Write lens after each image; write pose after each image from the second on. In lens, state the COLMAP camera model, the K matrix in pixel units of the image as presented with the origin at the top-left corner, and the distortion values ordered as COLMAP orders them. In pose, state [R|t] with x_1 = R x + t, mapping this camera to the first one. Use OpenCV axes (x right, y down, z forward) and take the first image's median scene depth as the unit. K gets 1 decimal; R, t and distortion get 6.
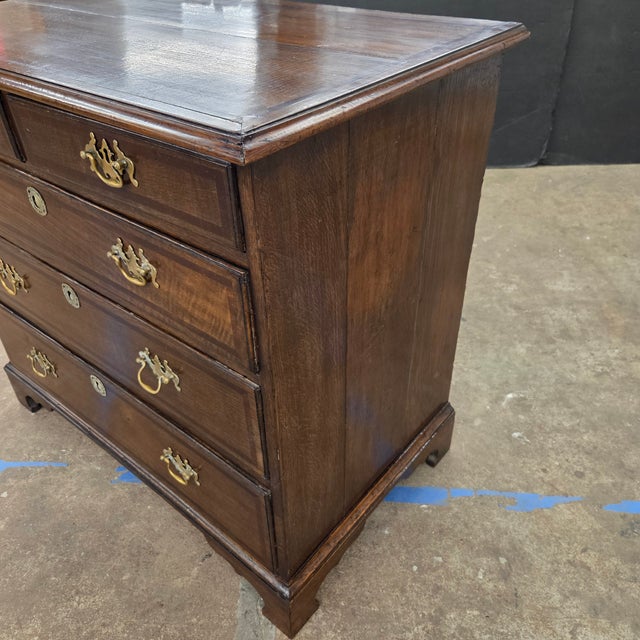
lens RADIAL K [[582.2, 0, 320.0], [0, 582.2, 320.0], [0, 0, 1]] dist [0.082799, -0.063467]
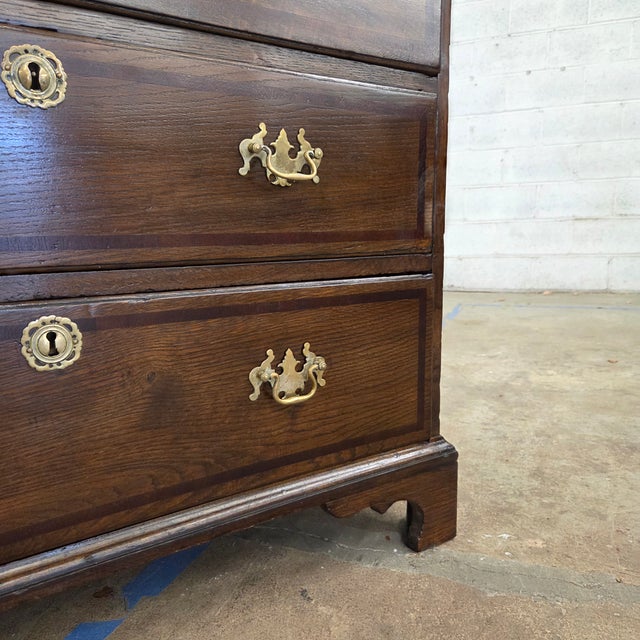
lens RADIAL K [[582.2, 0, 320.0], [0, 582.2, 320.0], [0, 0, 1]] dist [0.082799, -0.063467]
pose [[0.261420, -0.119501, 0.957799, -0.718472], [0.567691, 0.821570, -0.052441, 0.228978], [-0.780632, 0.557443, 0.282615, 0.699796]]
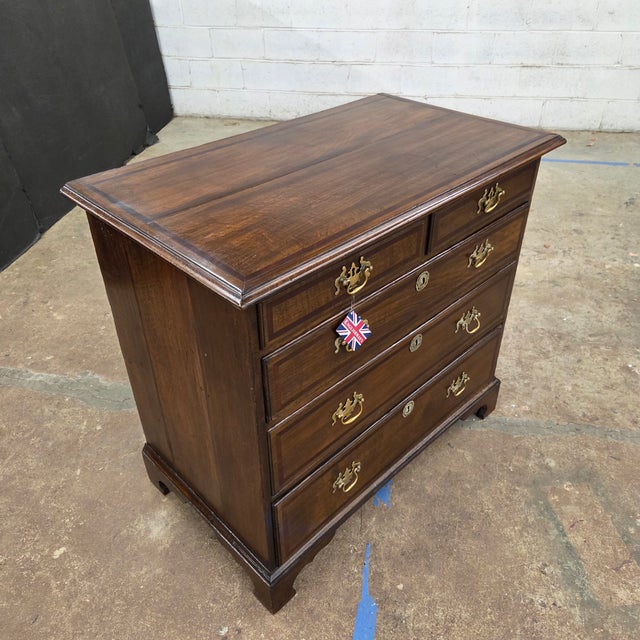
lens RADIAL K [[575.1, 0, 320.0], [0, 575.1, 320.0], [0, 0, 1]] dist [0.045598, -0.032983]
pose [[0.098135, -0.548807, 0.830169, -1.343989], [0.592227, 0.702609, 0.394473, -0.651122], [-0.799773, 0.452937, 0.393969, 0.542301]]
